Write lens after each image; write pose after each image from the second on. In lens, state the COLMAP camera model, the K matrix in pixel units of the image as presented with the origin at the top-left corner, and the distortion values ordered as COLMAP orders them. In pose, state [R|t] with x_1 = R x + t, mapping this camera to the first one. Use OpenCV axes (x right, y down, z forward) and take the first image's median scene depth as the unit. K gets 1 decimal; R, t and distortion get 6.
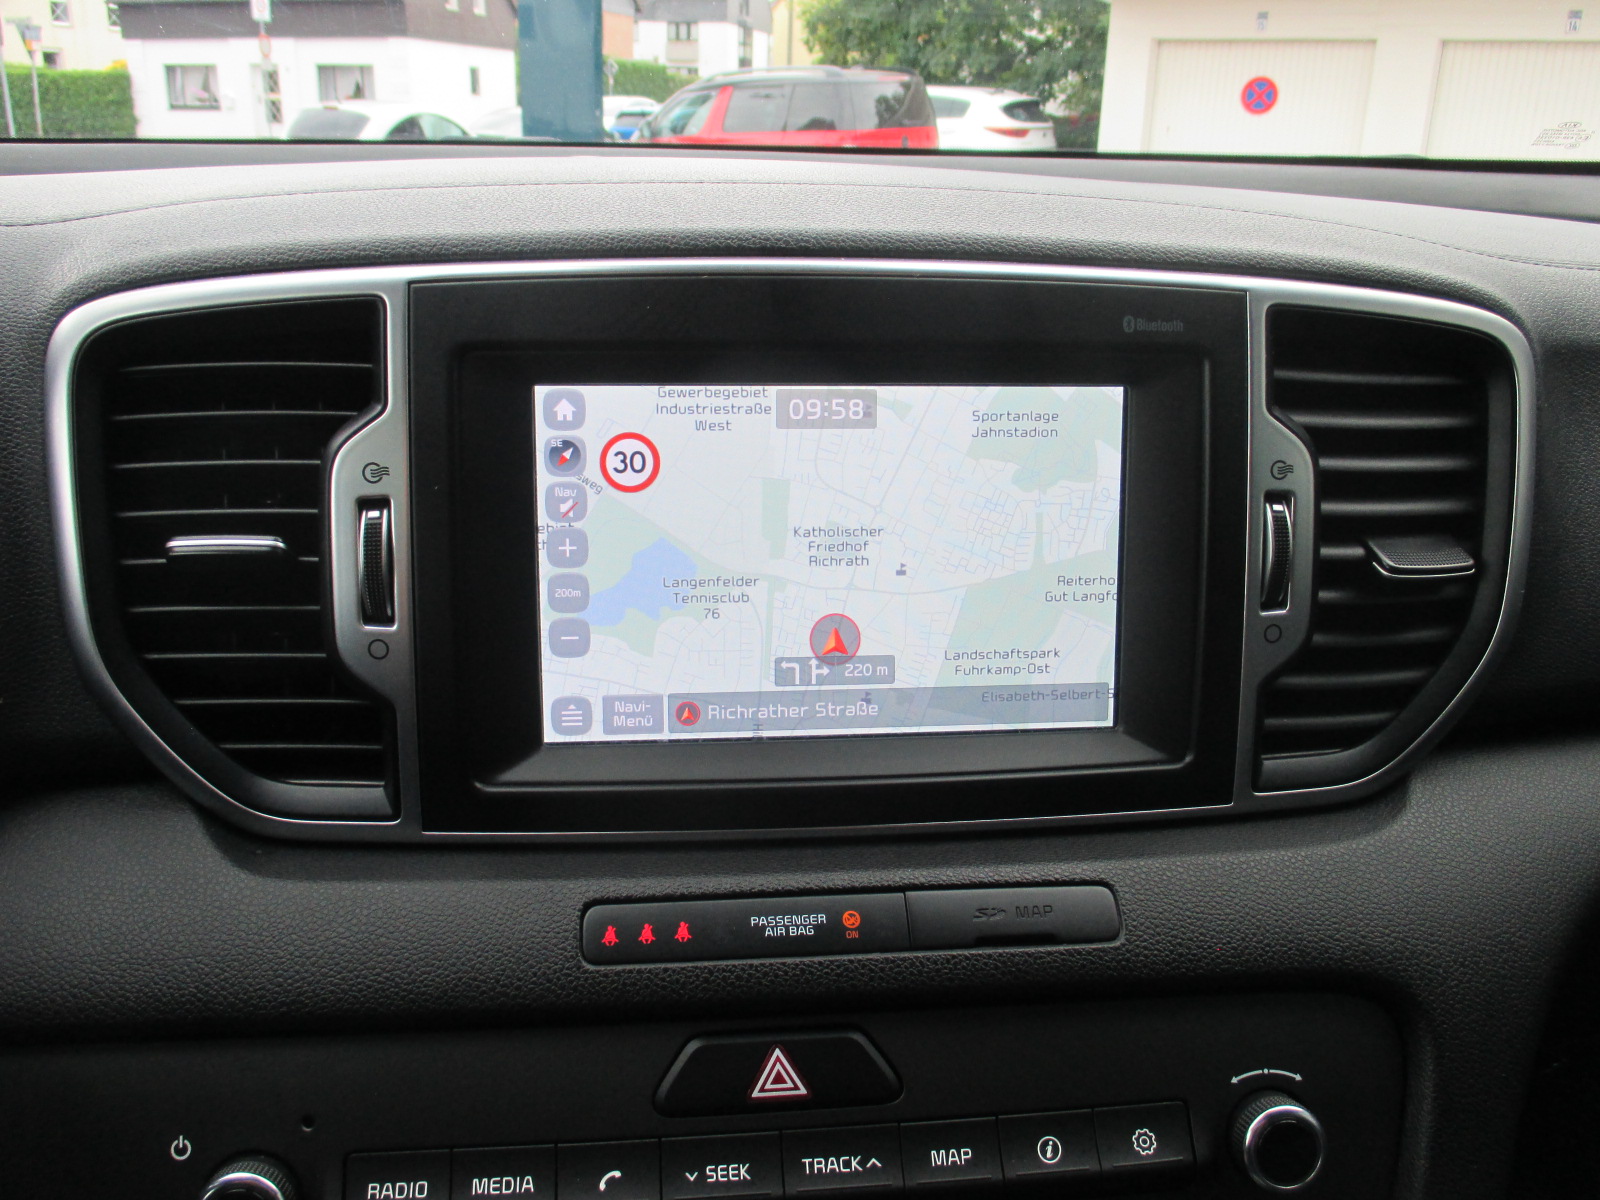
lens RADIAL K [[1329.1, 0, 794.3], [0, 1329.1, 603.6], [0, 0, 1]] dist [-0.007607, -0.020234]
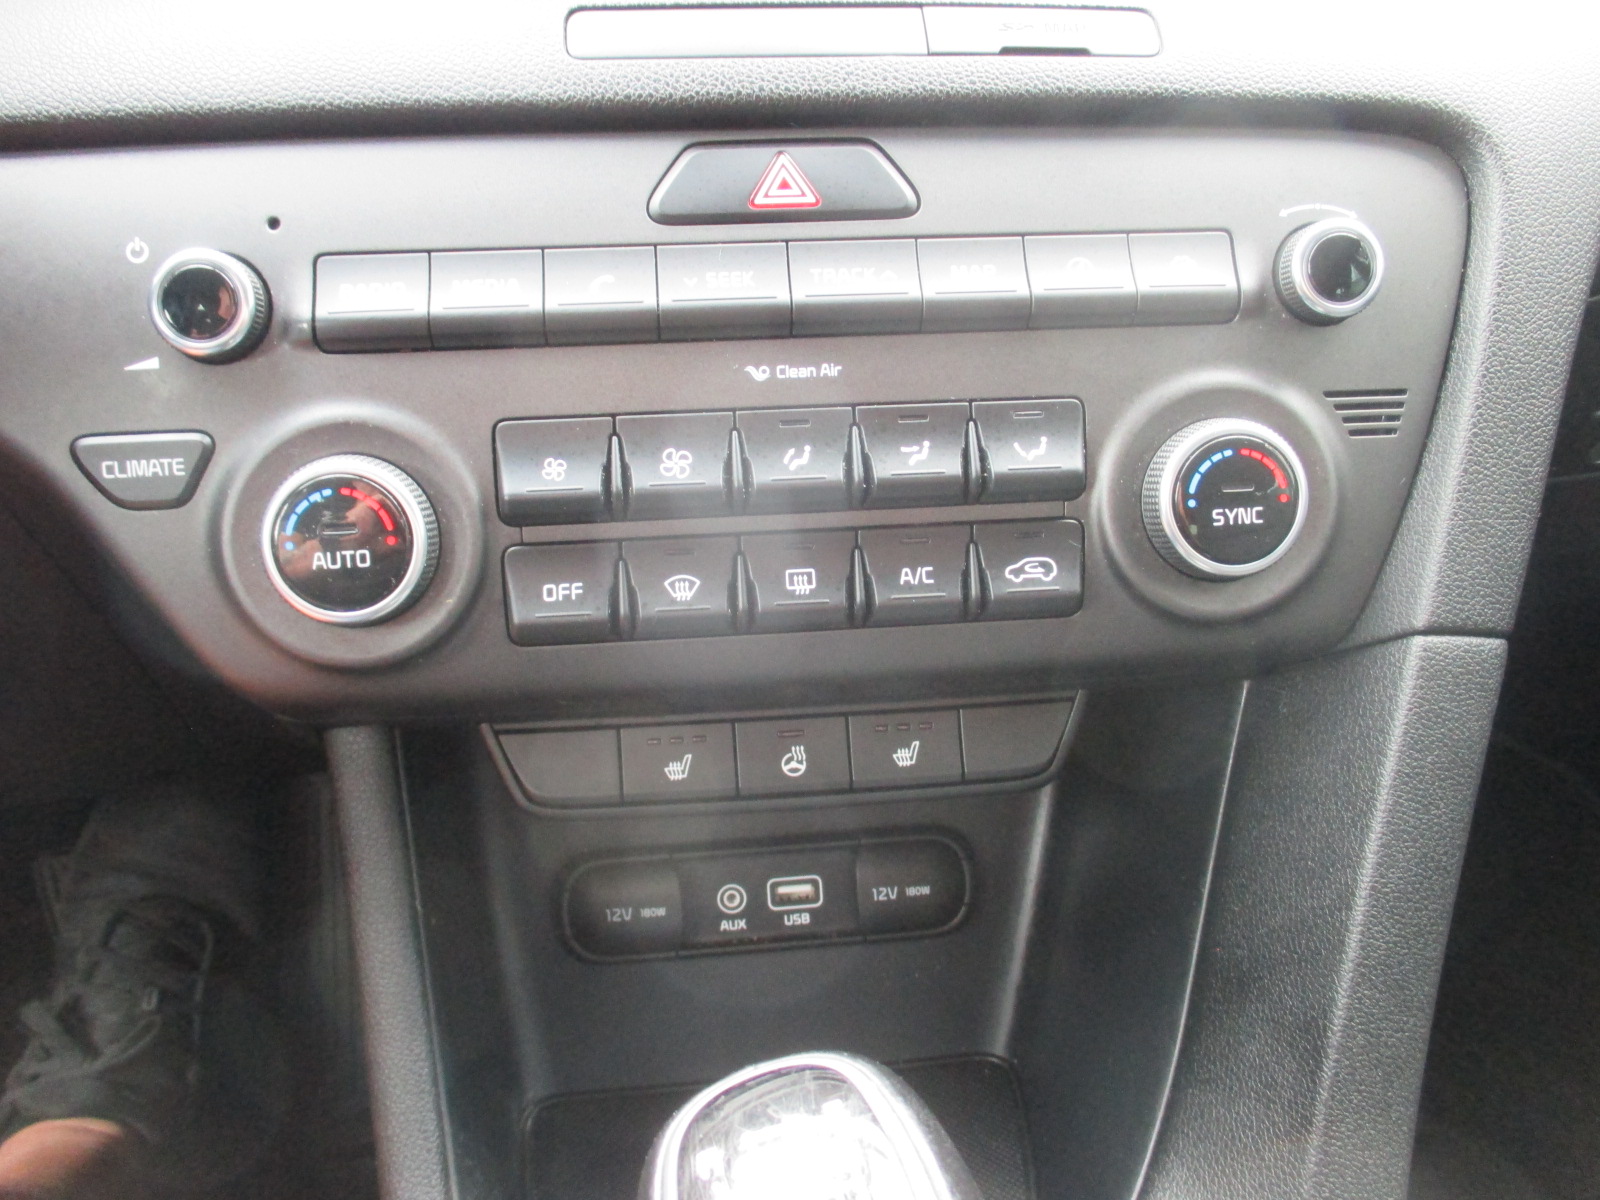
lens RADIAL K [[1329.1, 0, 798.0], [0, 1329.1, 600.4], [0, 0, 1]] dist [-0.007607, -0.020234]
pose [[0.999897, -0.009337, -0.010905, 0.005022], [0.010270, 0.995988, 0.088899, 0.562201], [0.010032, -0.089002, 0.995981, 0.064206]]
